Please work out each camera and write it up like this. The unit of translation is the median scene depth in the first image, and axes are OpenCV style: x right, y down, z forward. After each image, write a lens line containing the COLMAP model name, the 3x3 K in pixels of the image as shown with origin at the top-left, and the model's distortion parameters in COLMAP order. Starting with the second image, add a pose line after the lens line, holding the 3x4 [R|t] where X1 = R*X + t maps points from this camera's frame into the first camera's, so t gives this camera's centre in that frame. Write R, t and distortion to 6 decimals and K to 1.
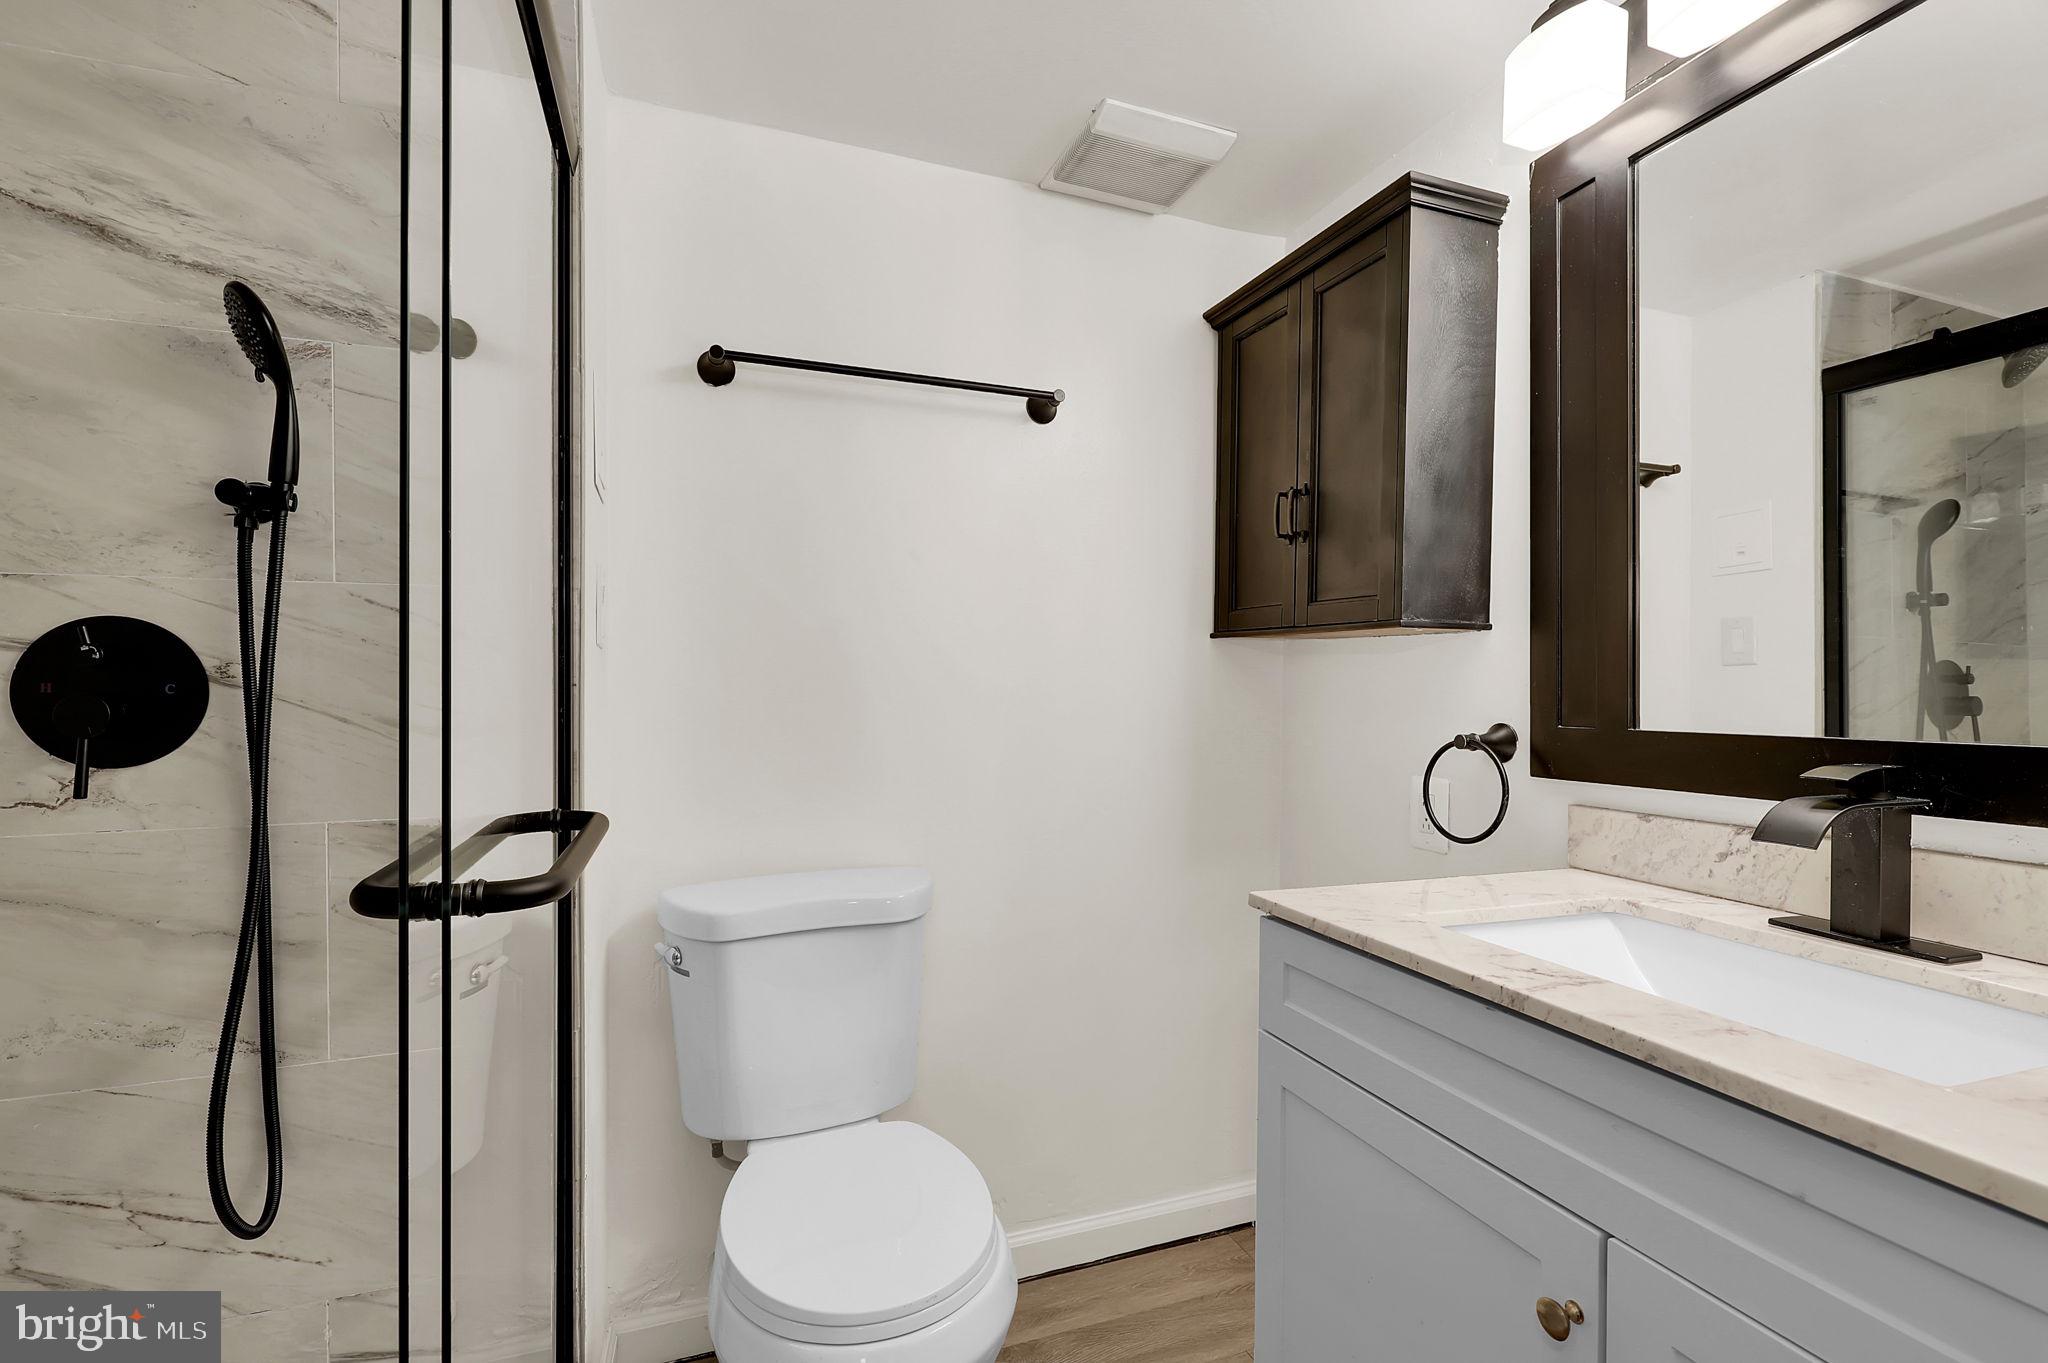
lens RADIAL K [[929.9, 0, 1027.4], [0, 929.9, 692.9], [0, 0, 1]] dist [0.004744, -0.001067]
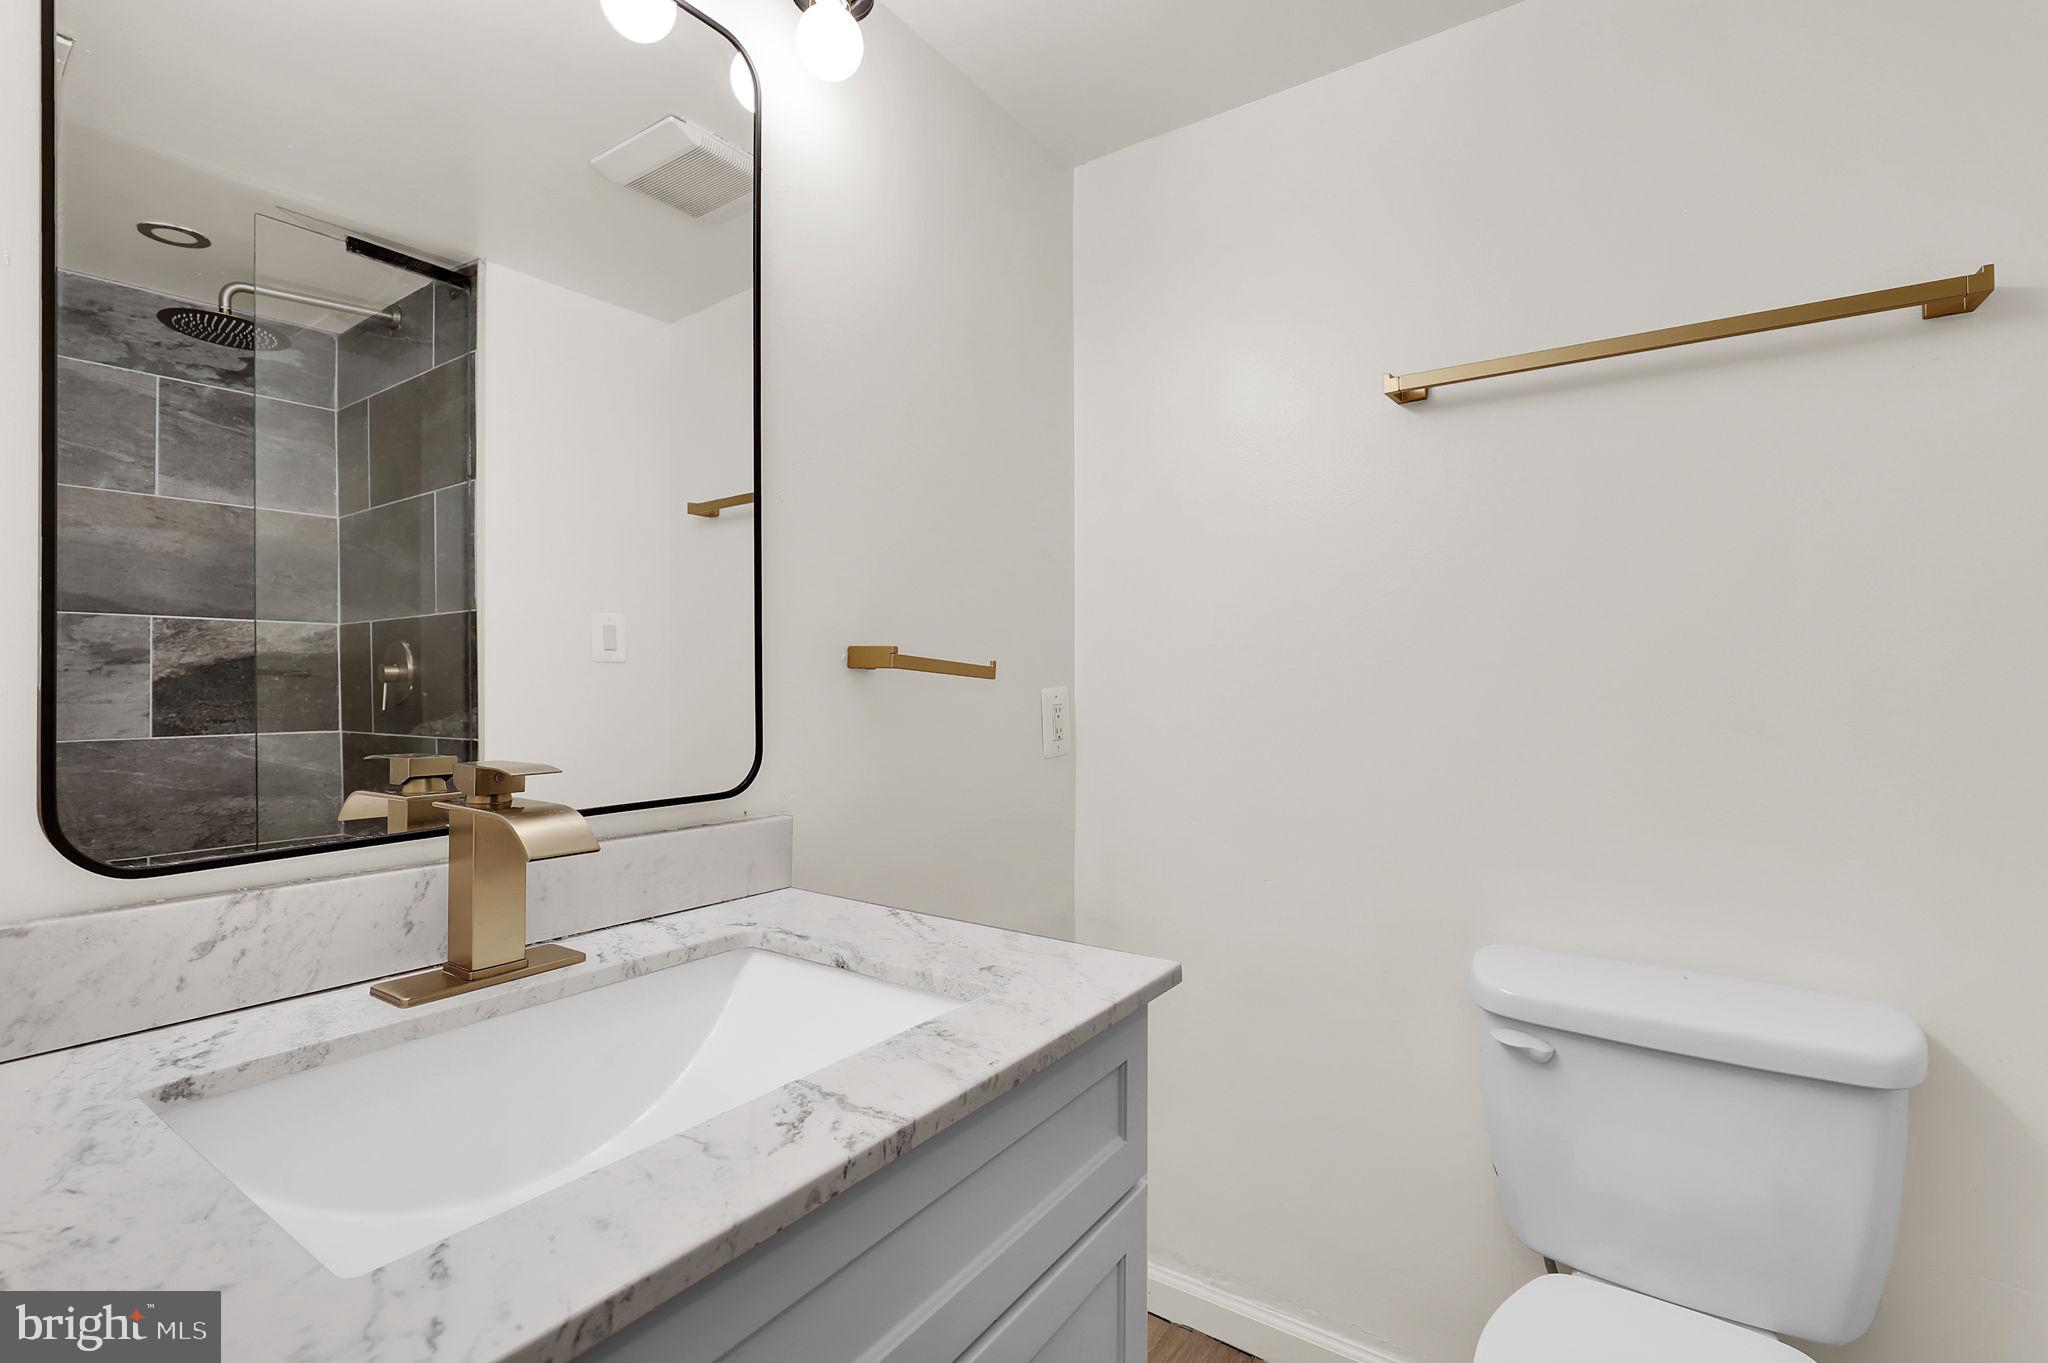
lens RADIAL K [[929.9, 0, 1020.7], [0, 929.9, 683.4], [0, 0, 1]] dist [0.004744, -0.001067]
pose [[-0.567098, -0.008117, 0.823610, -0.056742], [-0.005740, 0.999966, 0.005903, -0.000394], [-0.823630, -0.001380, -0.567126, 1.243855]]
